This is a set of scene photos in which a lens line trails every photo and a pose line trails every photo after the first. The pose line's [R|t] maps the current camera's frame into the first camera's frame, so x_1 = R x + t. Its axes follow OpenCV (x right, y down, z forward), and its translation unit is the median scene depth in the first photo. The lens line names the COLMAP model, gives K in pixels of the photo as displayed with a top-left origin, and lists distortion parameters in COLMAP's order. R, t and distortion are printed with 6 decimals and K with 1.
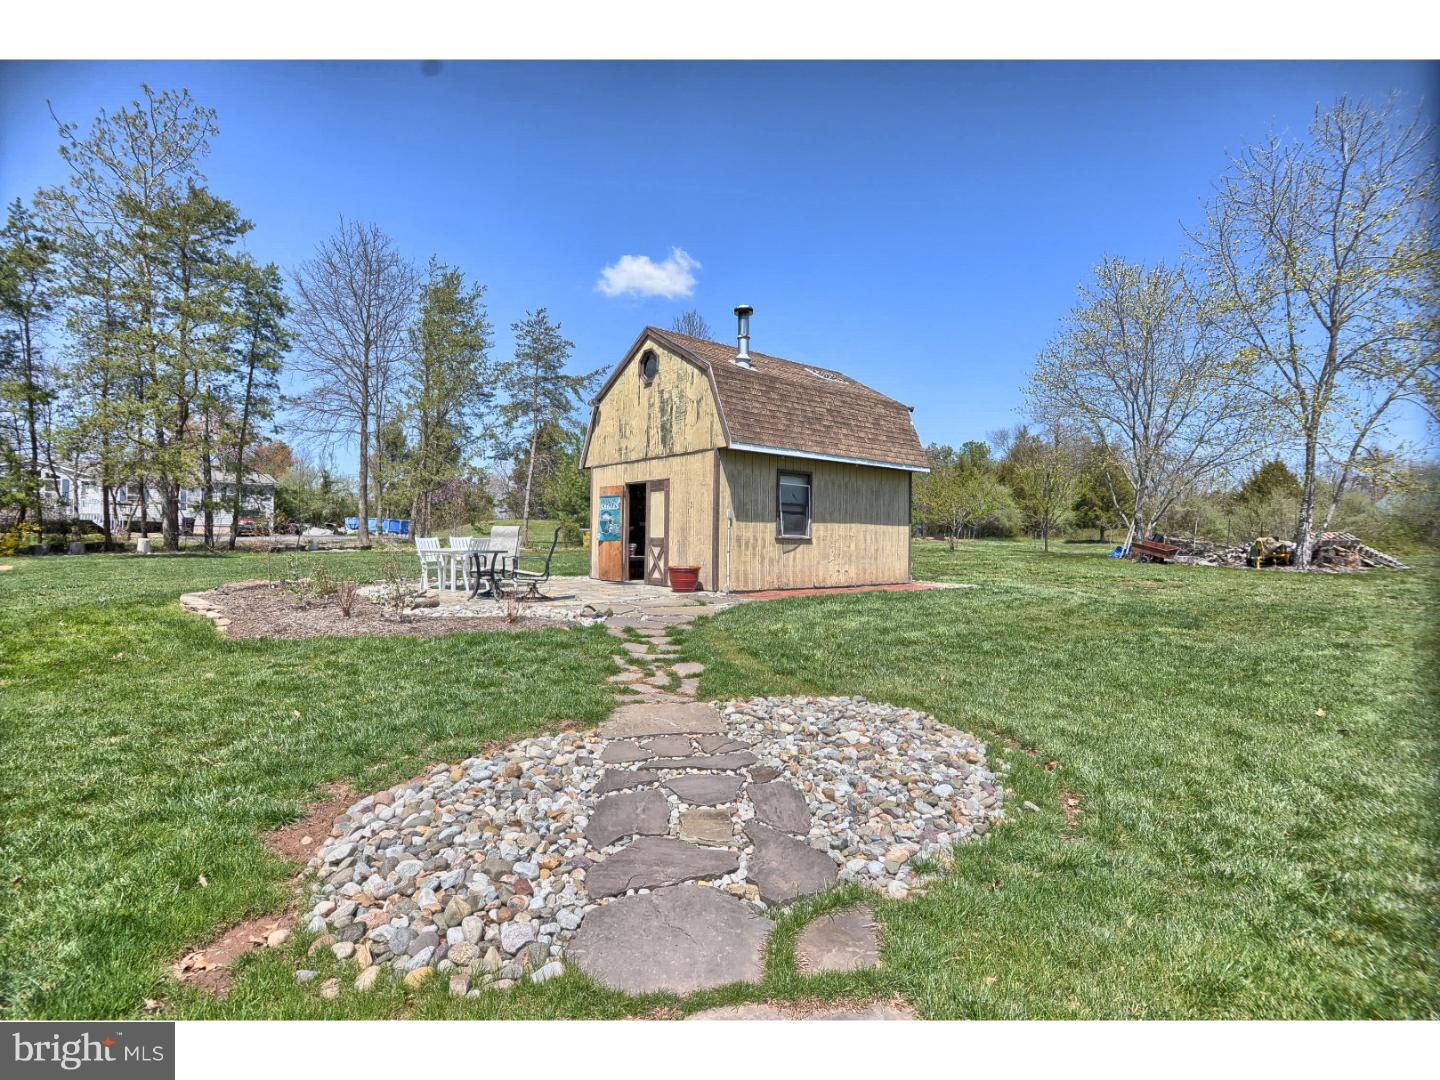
lens RADIAL K [[695.5, 0, 702.7], [0, 695.5, 539.6], [0, 0, 1]] dist [-0.012626, -0.000523]
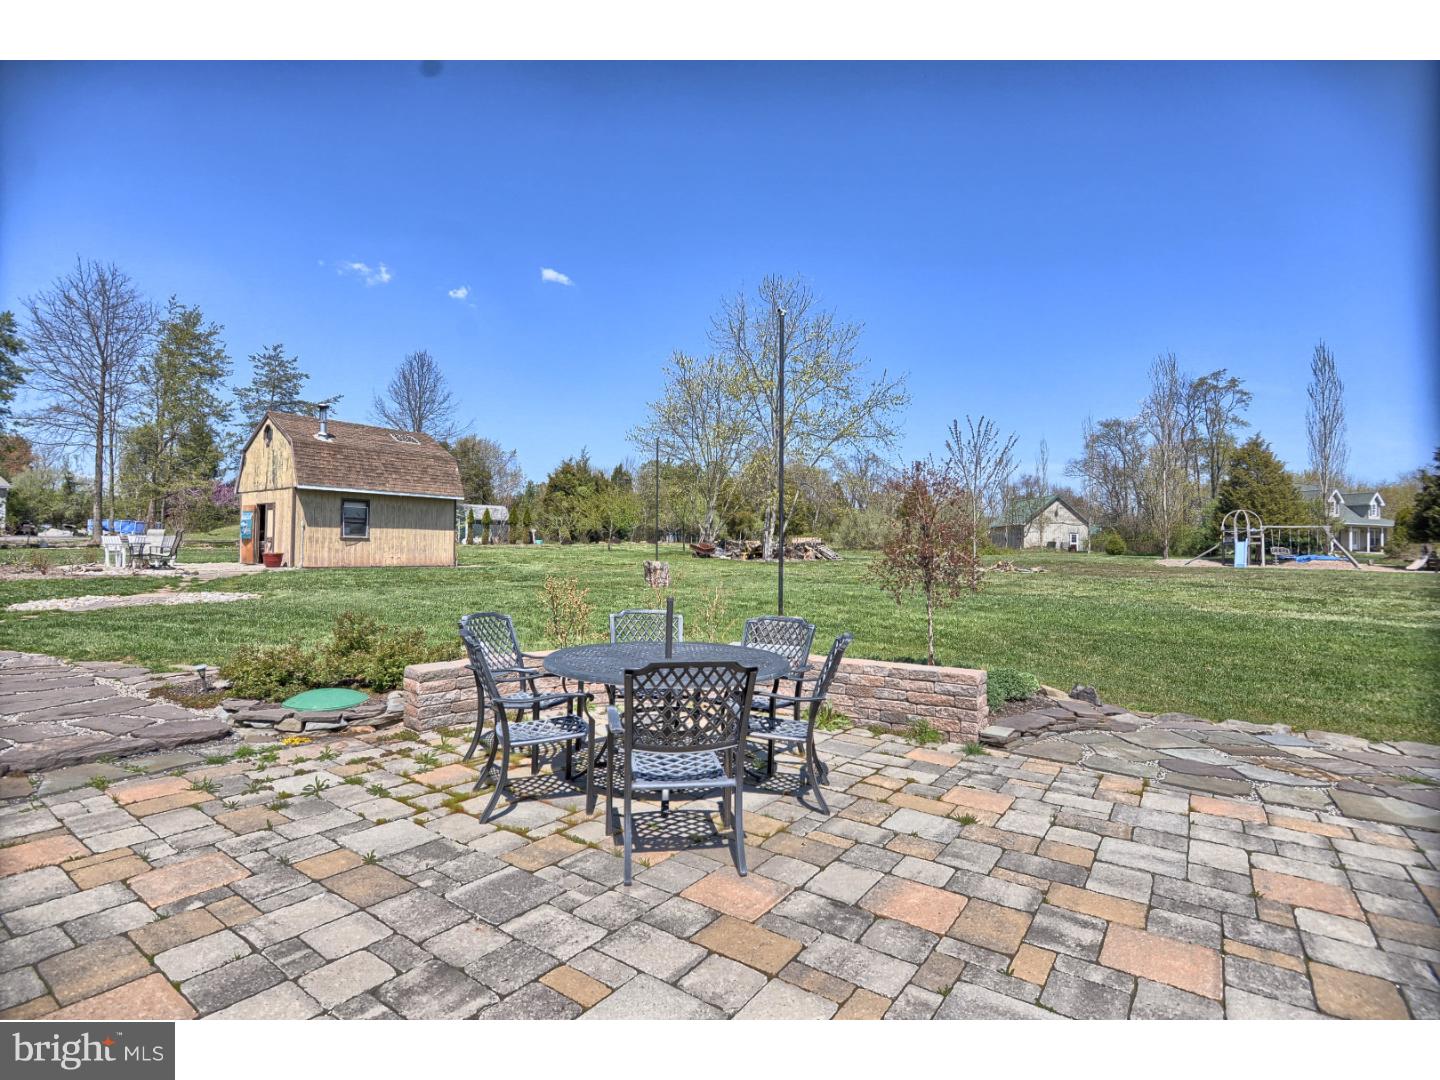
lens RADIAL K [[702.7, 0, 713.0], [0, 702.7, 534.5], [0, 0, 1]] dist [-0.013237, 0.000617]
pose [[0.971887, 0.005041, 0.235393, 0.556274], [-0.001963, 0.999910, -0.013308, 0.011127], [-0.235439, 0.012472, 0.971809, -0.866862]]
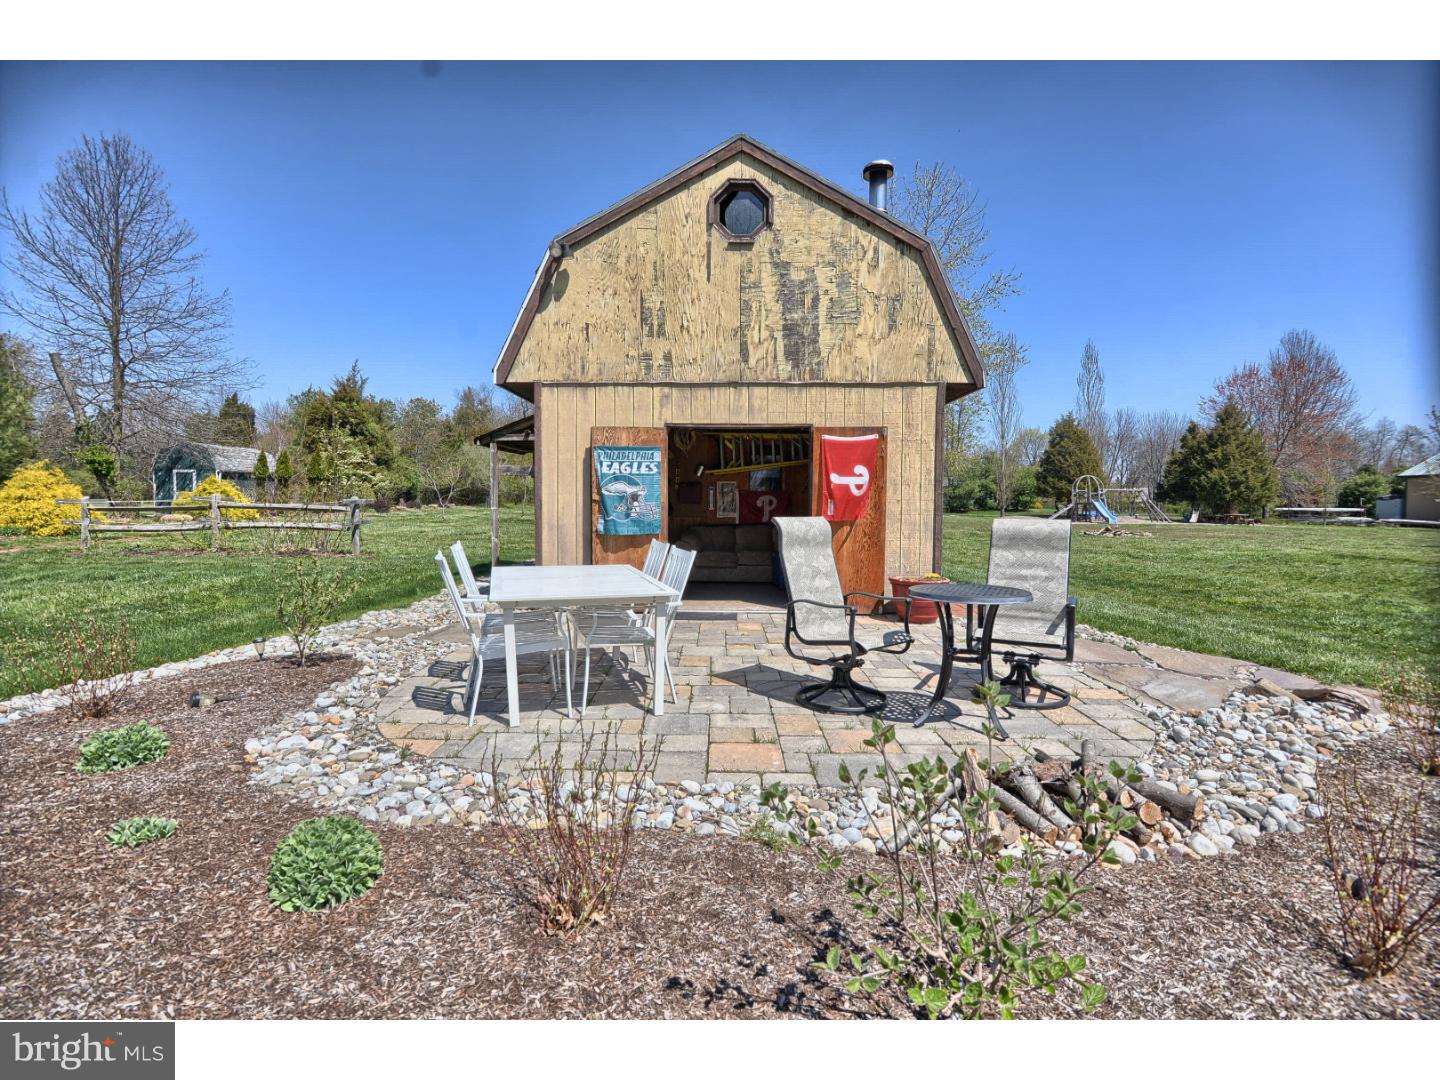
lens RADIAL K [[695.5, 0, 702.7], [0, 695.5, 539.6], [0, 0, 1]] dist [-0.012626, -0.000523]
pose [[0.647987, -0.046309, 0.760242, -0.507631], [0.000095, 0.998155, 0.060721, -0.026261], [-0.761651, -0.039274, 0.646796, 0.648375]]
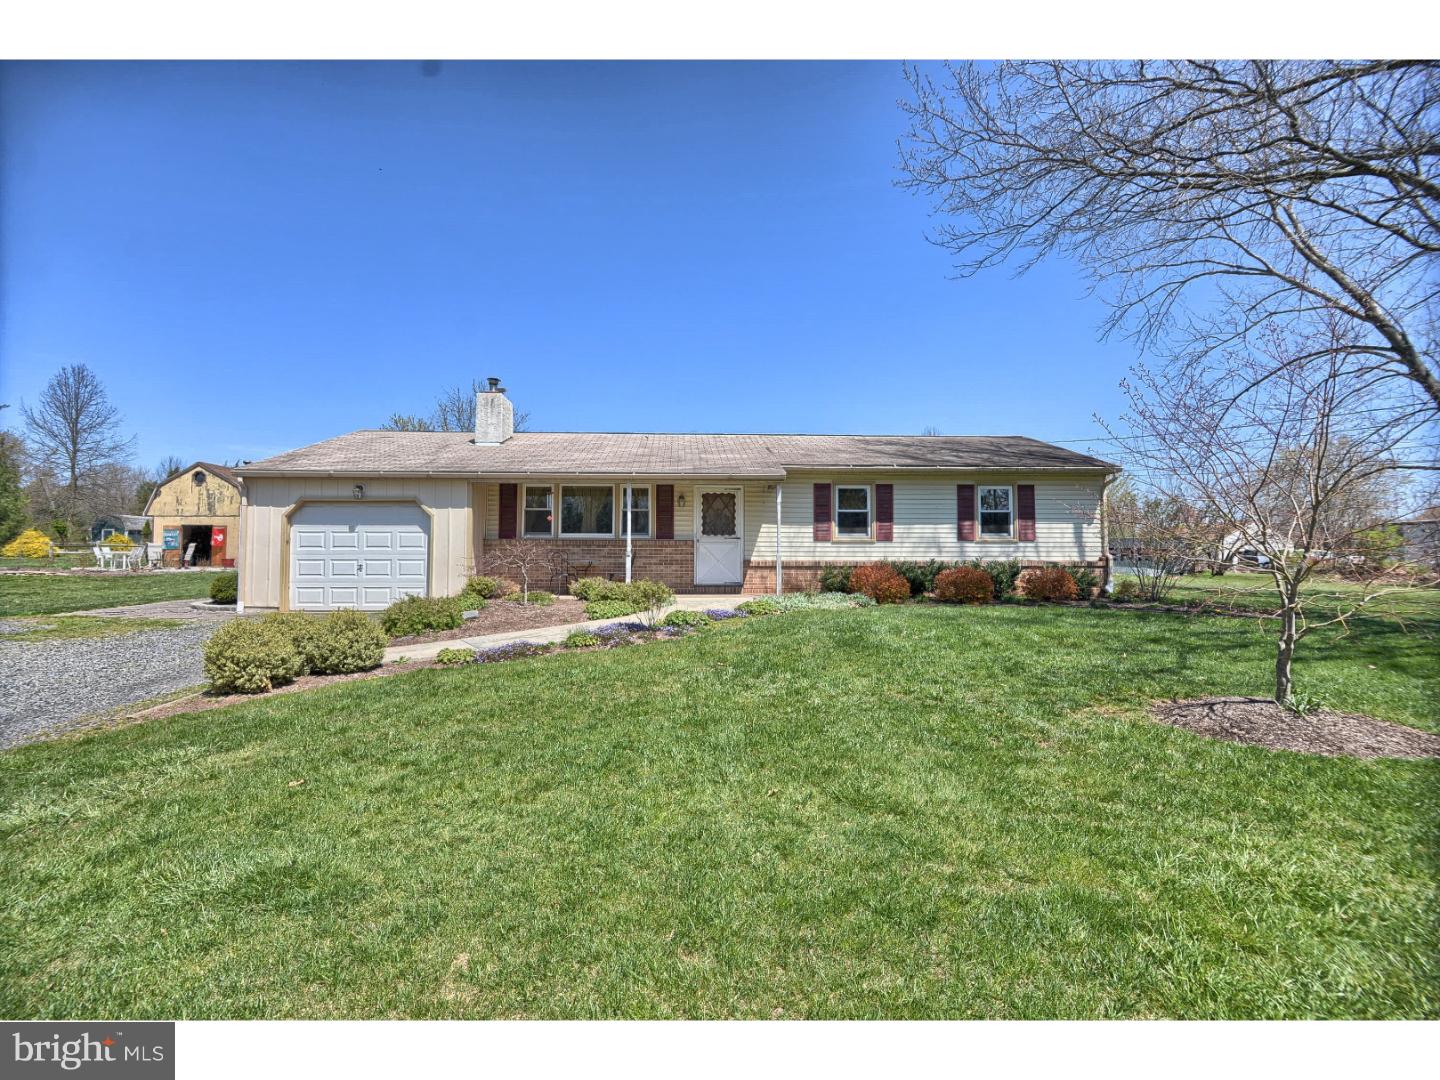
lens RADIAL K [[695.5, 0, 702.7], [0, 695.5, 539.6], [0, 0, 1]] dist [-0.012626, -0.000523]
pose [[0.630817, 0.012727, 0.775827, -0.821840], [-0.000548, 0.999873, -0.015957, 0.005065], [-0.775931, 0.009641, 0.630744, -1.856984]]
